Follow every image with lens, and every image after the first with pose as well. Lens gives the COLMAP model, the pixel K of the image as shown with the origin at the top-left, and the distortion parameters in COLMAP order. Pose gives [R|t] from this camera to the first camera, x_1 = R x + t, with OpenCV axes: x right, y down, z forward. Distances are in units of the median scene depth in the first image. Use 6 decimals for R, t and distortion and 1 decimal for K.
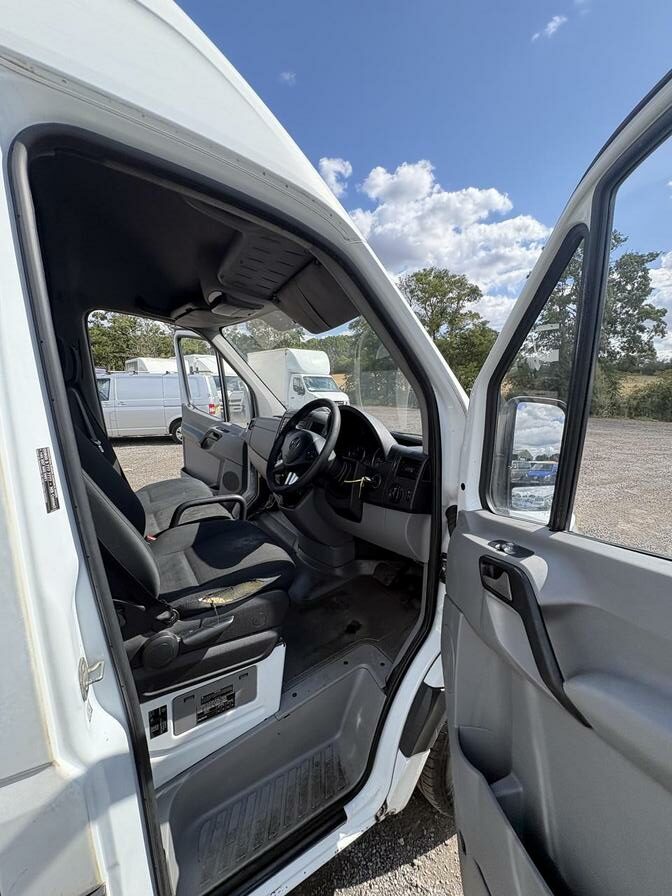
lens RADIAL K [[352.3, 0, 339.9], [0, 352.3, 450.8], [0, 0, 1]] dist [0.006830, 0.000013]
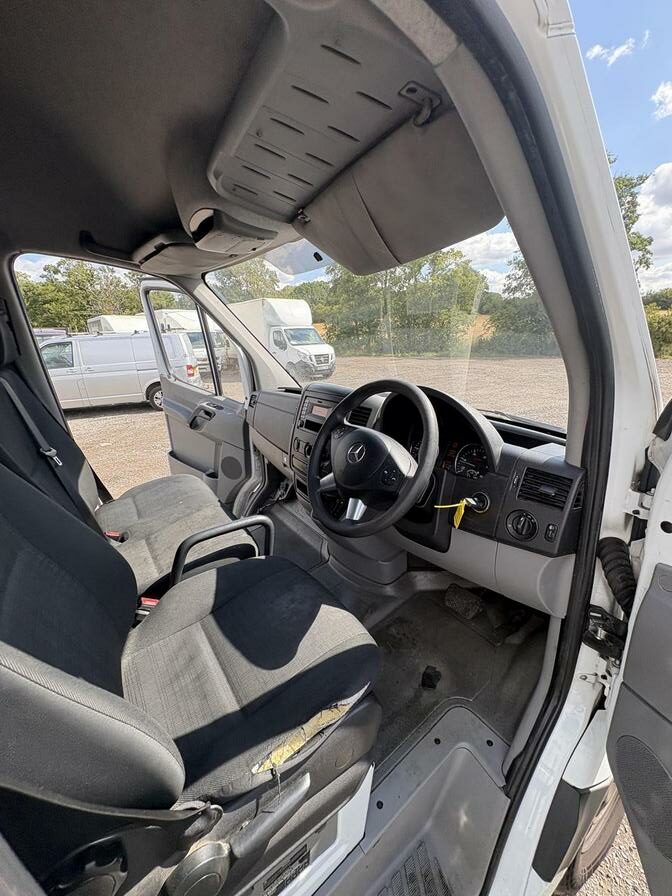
lens RADIAL K [[352.3, 0, 339.9], [0, 352.3, 450.8], [0, 0, 1]] dist [0.006830, 0.000013]
pose [[0.997487, -0.059520, 0.038427, -0.114427], [0.053939, 0.989677, 0.132781, -0.071744], [-0.045933, -0.130374, 0.990400, 0.226325]]
